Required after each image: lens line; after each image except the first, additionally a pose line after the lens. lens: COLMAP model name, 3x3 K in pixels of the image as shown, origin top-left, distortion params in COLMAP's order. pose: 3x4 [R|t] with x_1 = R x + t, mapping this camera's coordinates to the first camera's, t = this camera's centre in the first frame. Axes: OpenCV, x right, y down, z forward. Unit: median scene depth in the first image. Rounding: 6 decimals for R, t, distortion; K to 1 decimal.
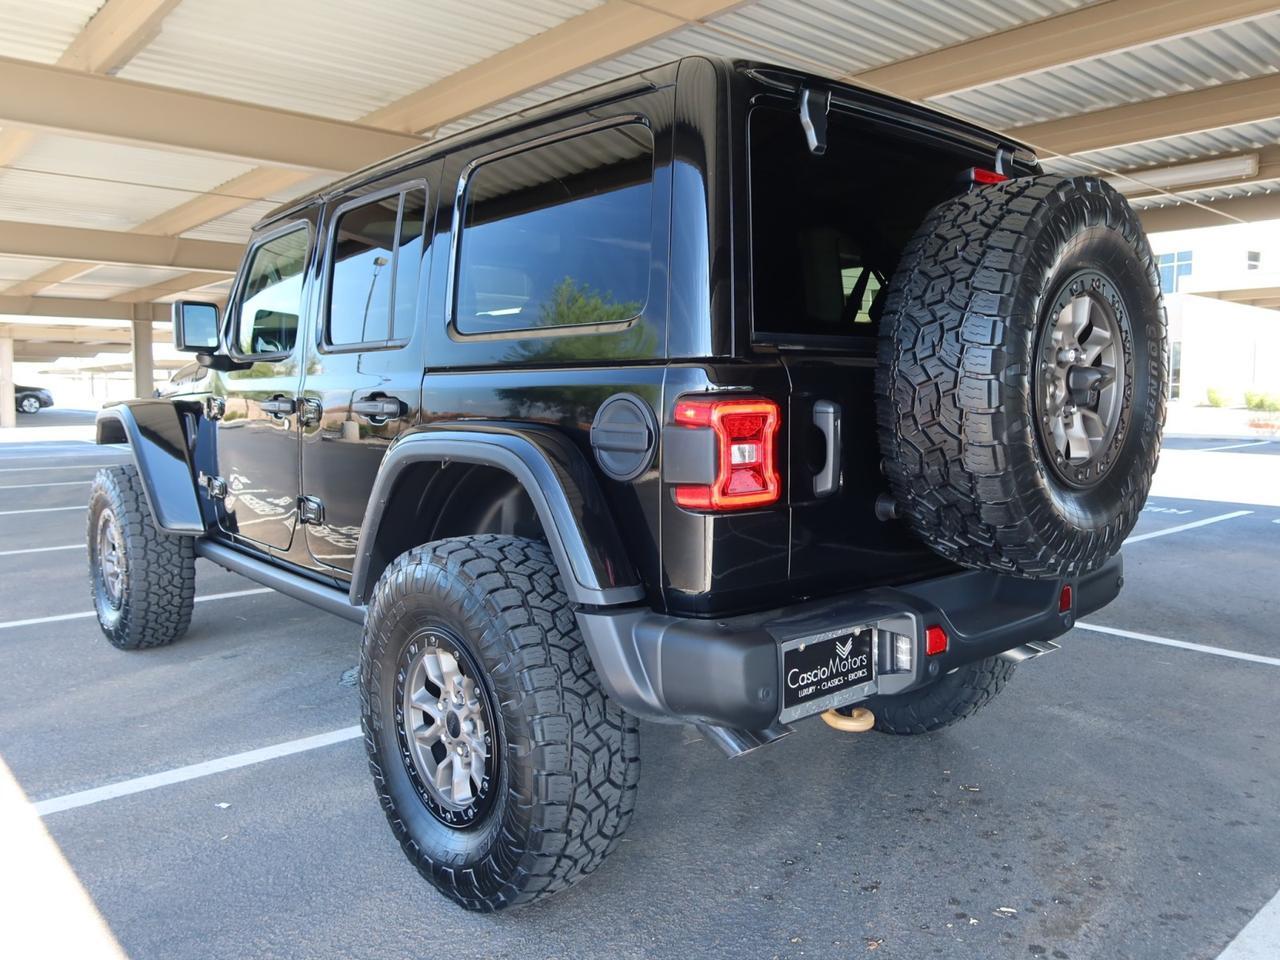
lens RADIAL K [[984.4, 0, 640.0], [0, 984.4, 480.0], [0, 0, 1]] dist [-0.026558, 0.012078]
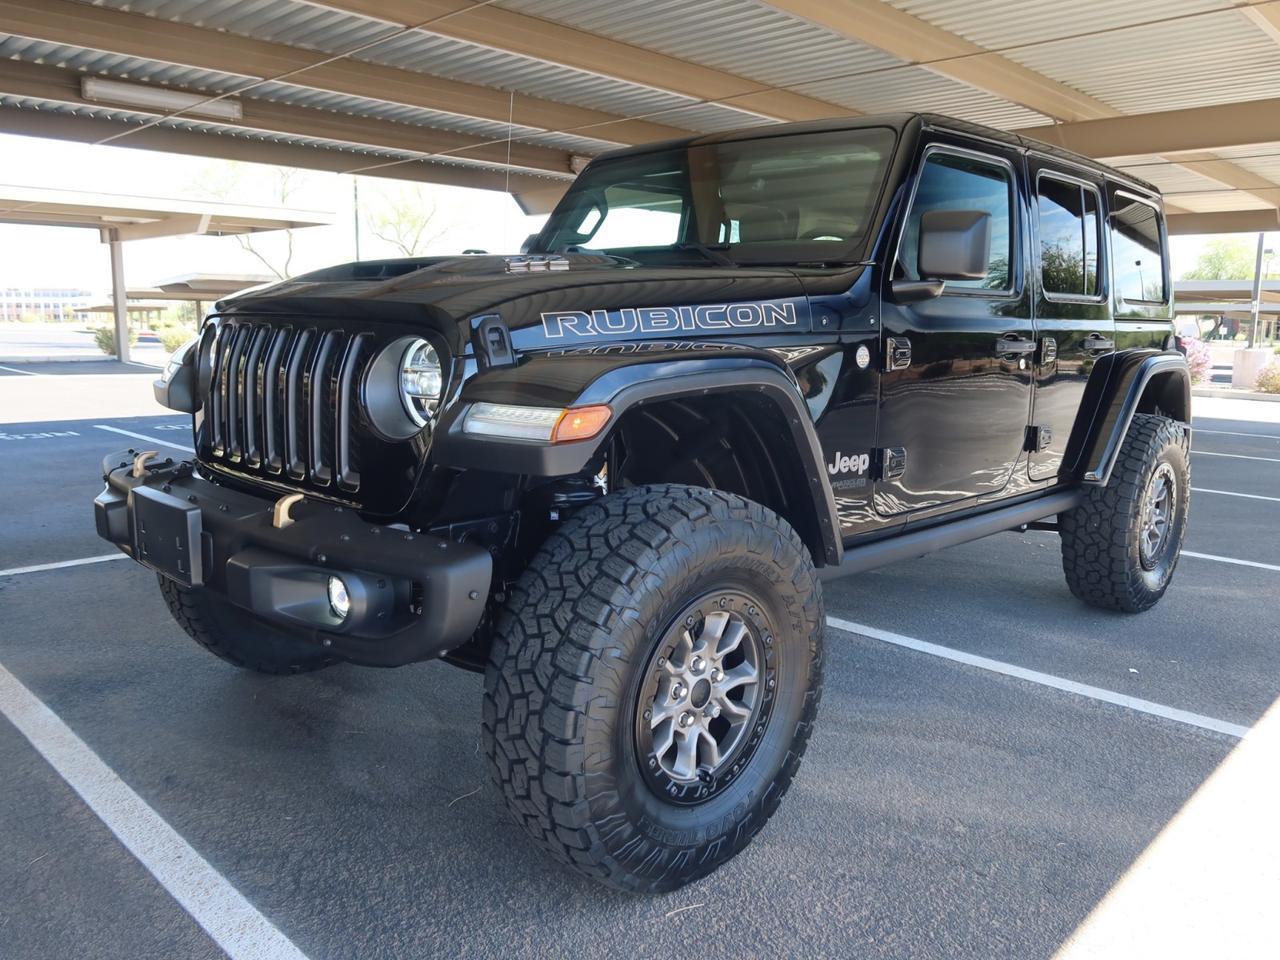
lens RADIAL K [[984.4, 0, 640.0], [0, 984.4, 480.0], [0, 0, 1]] dist [-0.026558, 0.012078]
pose [[-0.074382, -0.164461, 0.983575, -1.148395], [0.076510, 0.982459, 0.170061, -0.114762], [-0.994290, 0.087903, -0.060494, 1.242926]]
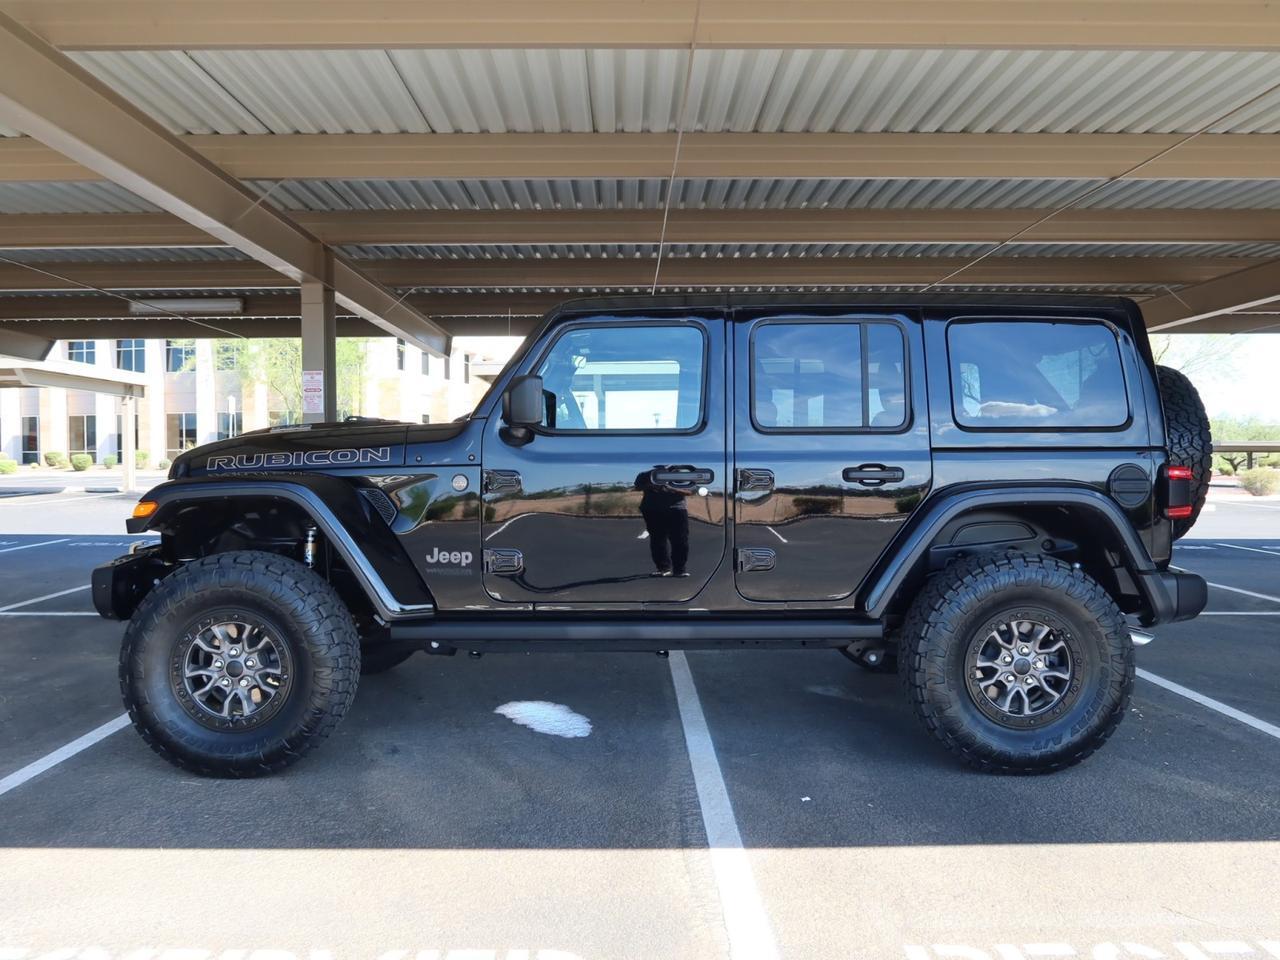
lens RADIAL K [[984.4, 0, 640.0], [0, 984.4, 480.0], [0, 0, 1]] dist [-0.026558, 0.012078]
pose [[0.648943, -0.018577, 0.760610, -1.099751], [0.074501, 0.996449, -0.039226, -0.019932], [-0.757181, 0.082122, 0.648023, 0.253447]]
